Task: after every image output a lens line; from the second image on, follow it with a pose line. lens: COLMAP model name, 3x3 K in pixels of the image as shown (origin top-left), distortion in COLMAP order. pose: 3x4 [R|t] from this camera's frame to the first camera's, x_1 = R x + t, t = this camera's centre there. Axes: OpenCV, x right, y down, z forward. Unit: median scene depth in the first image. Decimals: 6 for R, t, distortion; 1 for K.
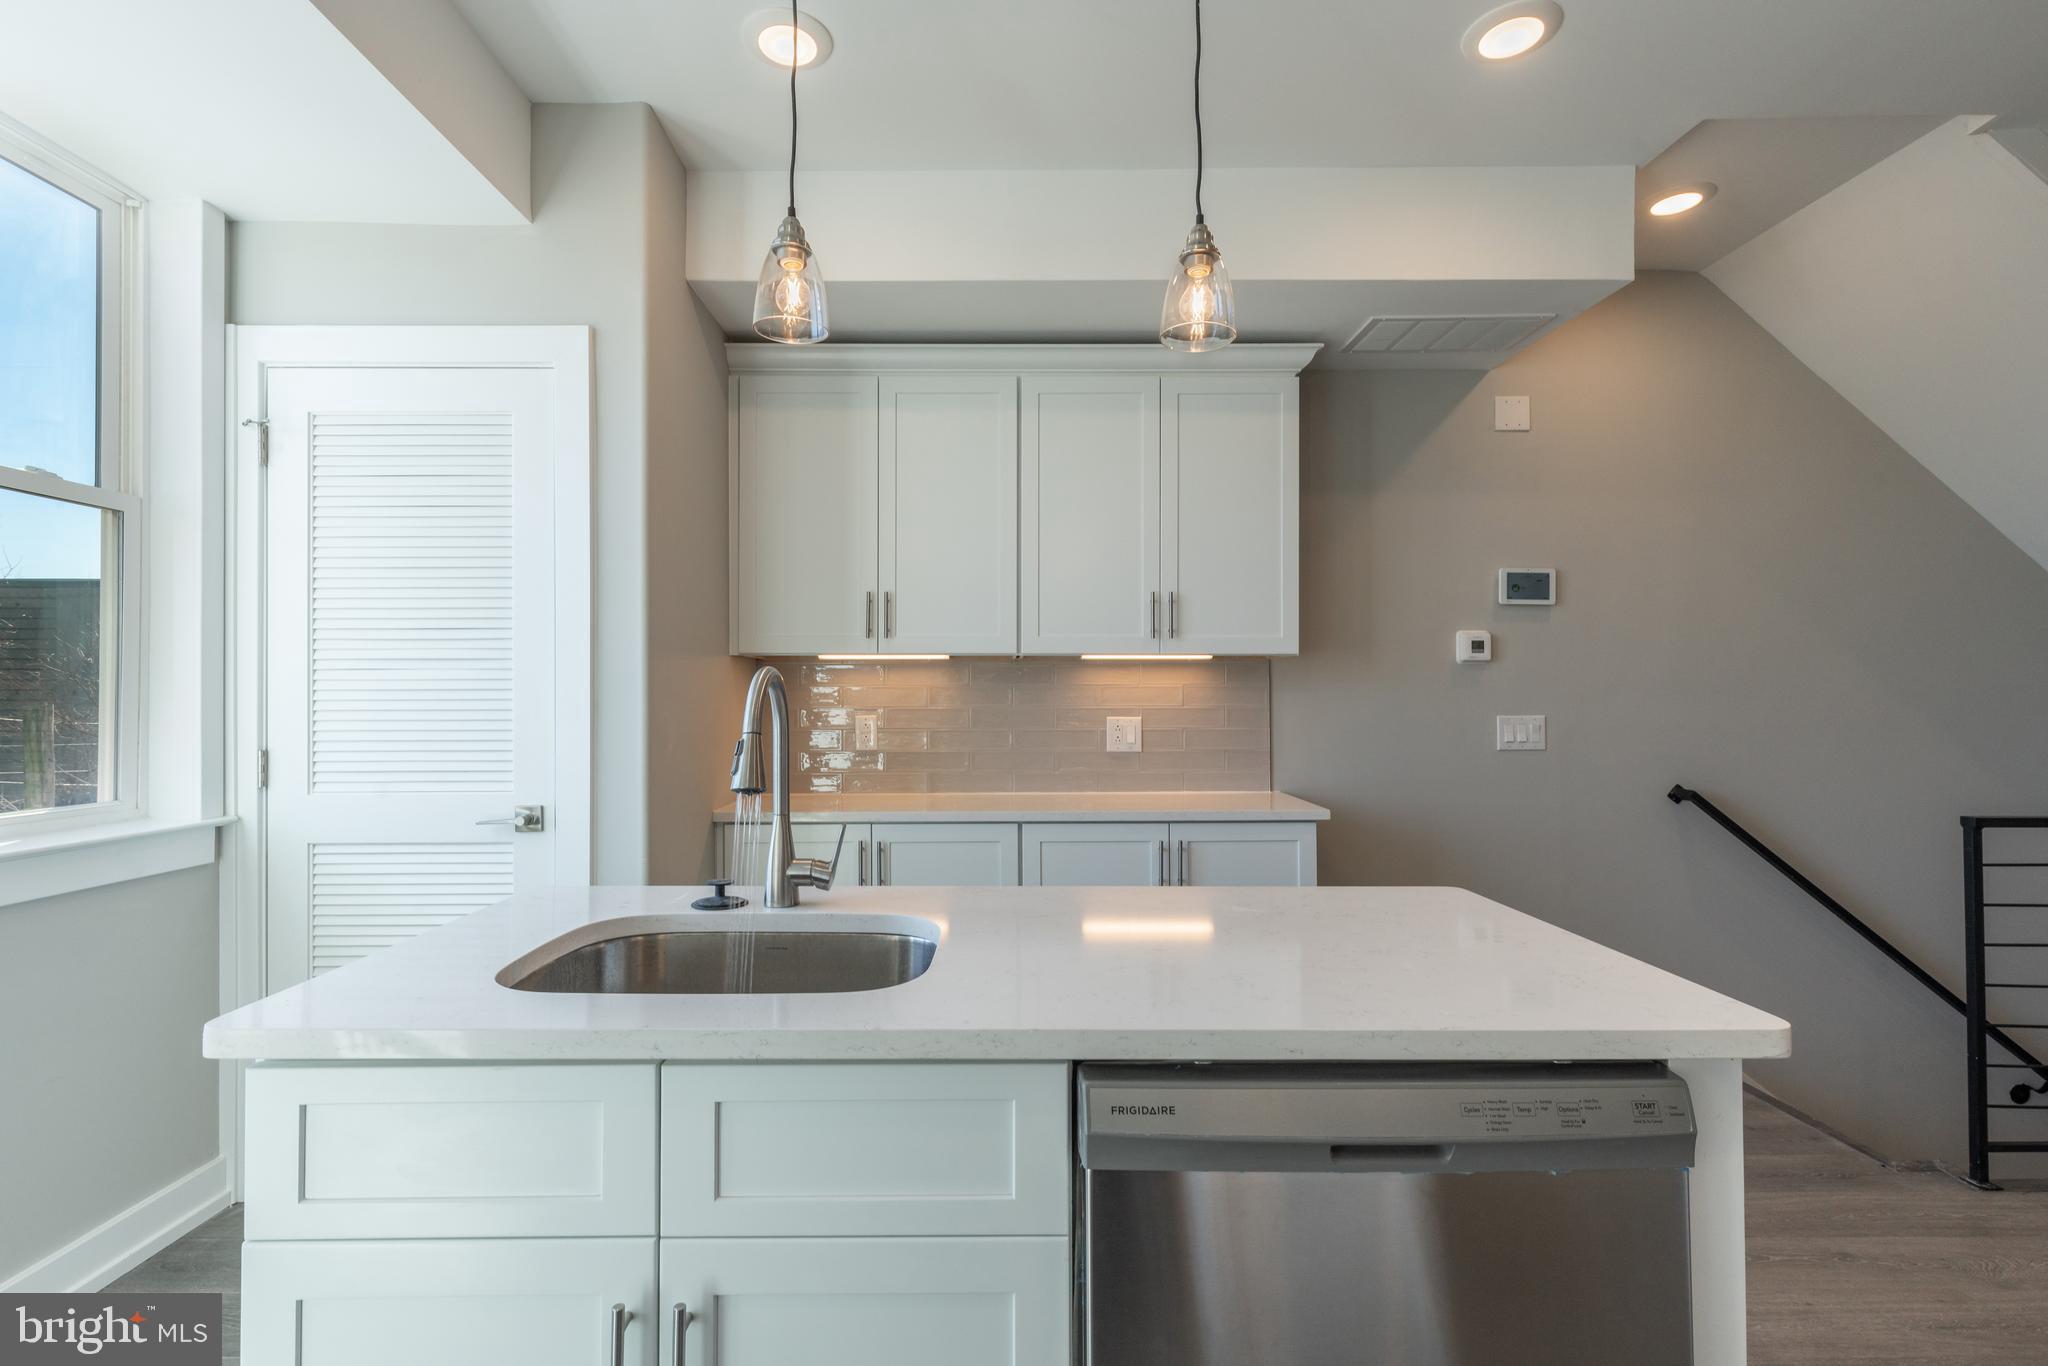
lens RADIAL K [[940.3, 0, 1013.5], [0, 940.3, 694.8], [0, 0, 1]] dist [0.011170, -0.005188]
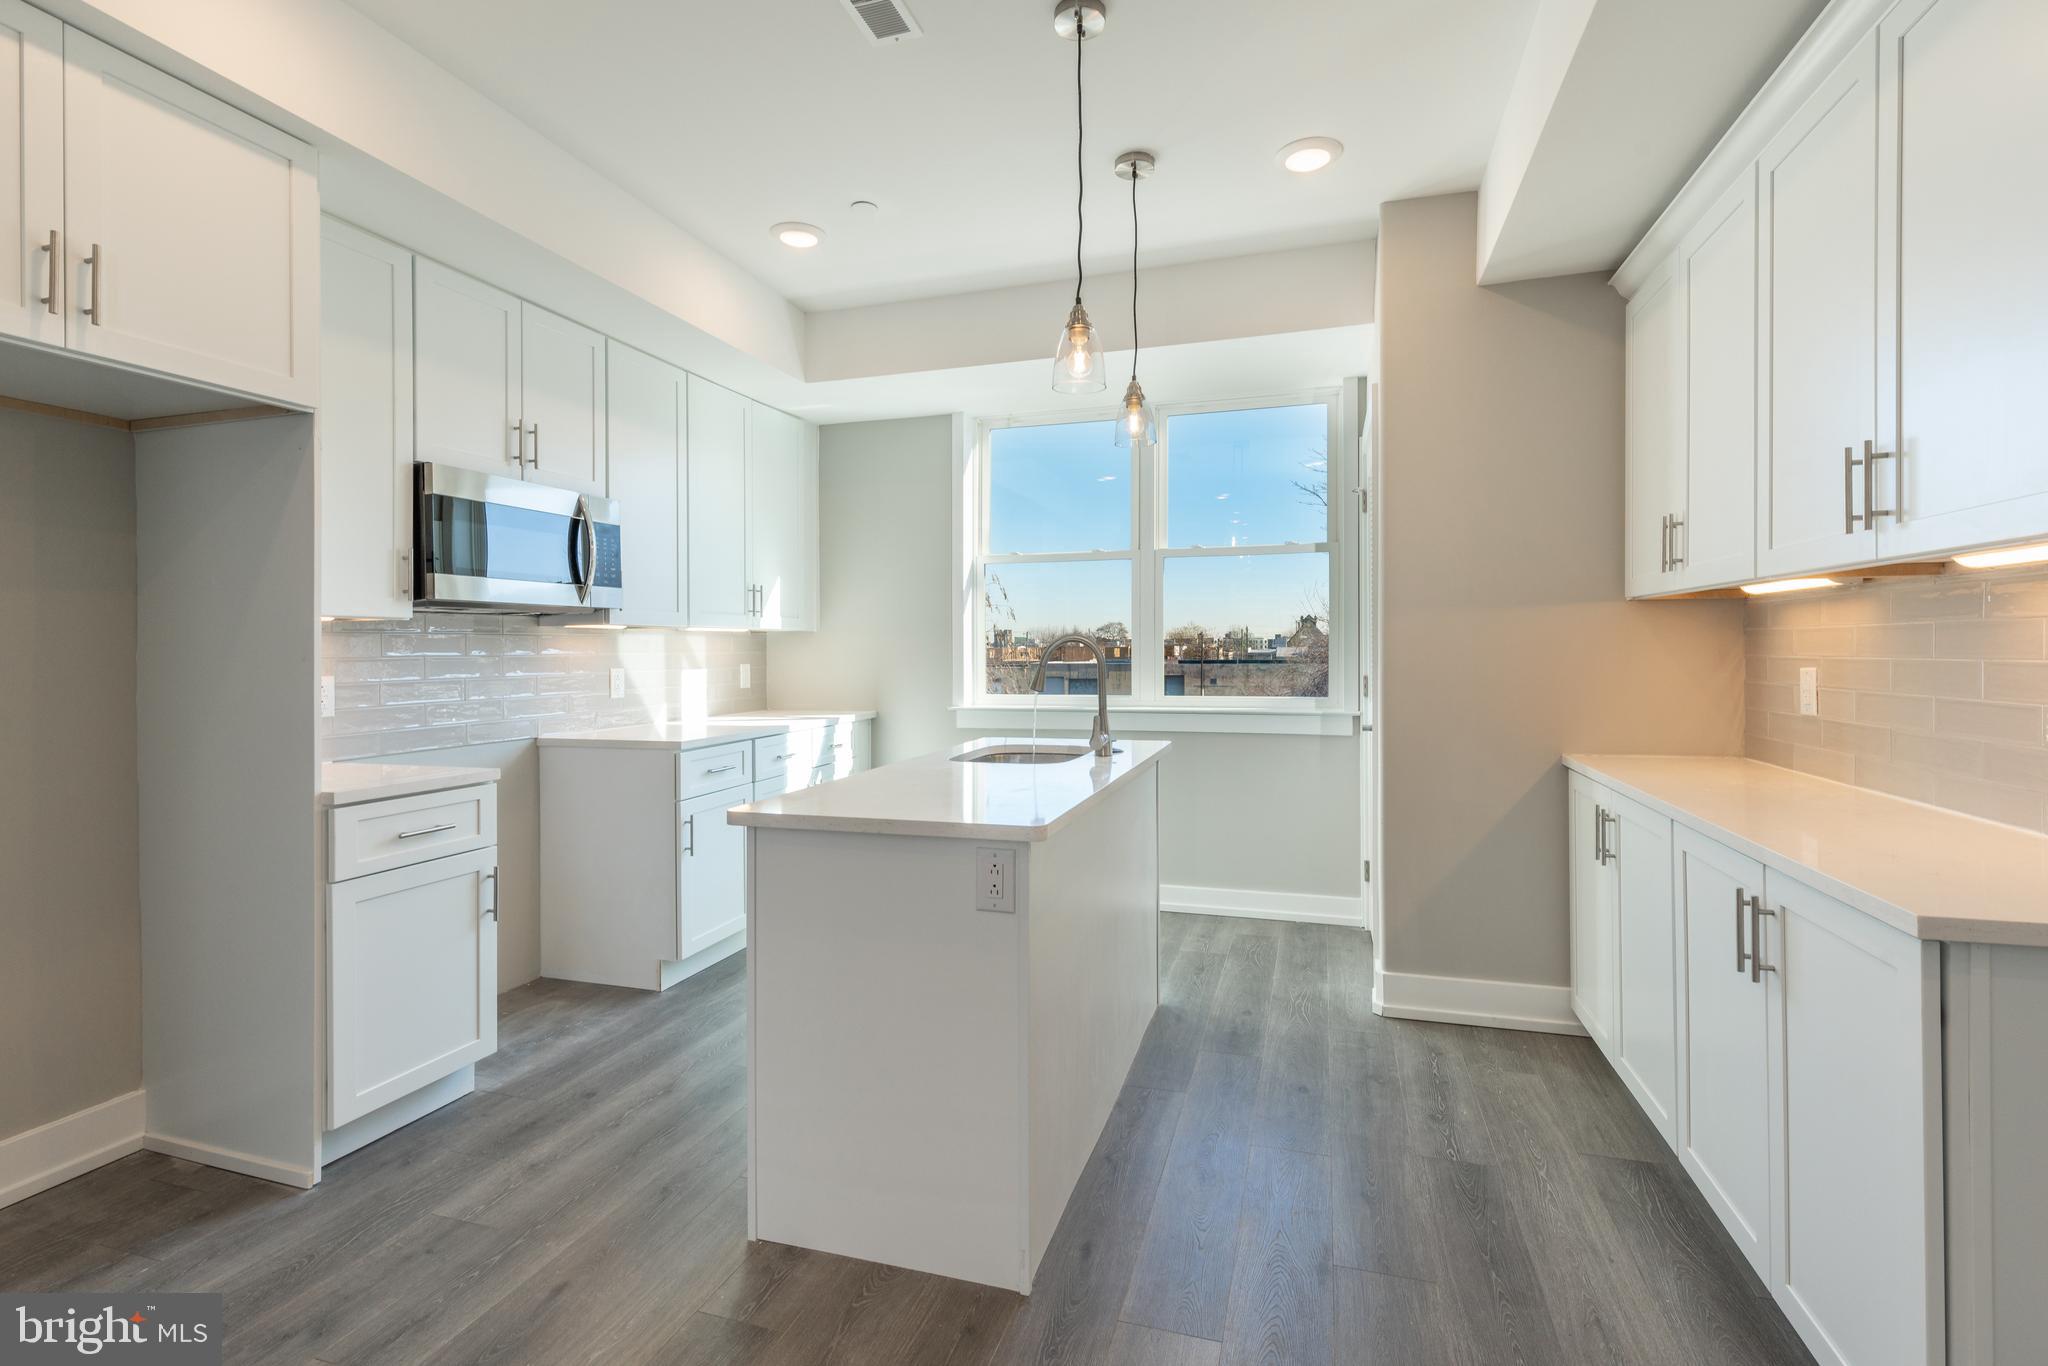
lens RADIAL K [[940.3, 0, 1013.1], [0, 940.3, 662.0], [0, 0, 1]] dist [0.011170, -0.005188]
pose [[-0.327542, 0.016901, -0.944685, 0.827642], [0.012161, 0.999833, 0.013671, 0.000587], [0.944758, -0.007011, -0.327693, 0.733154]]
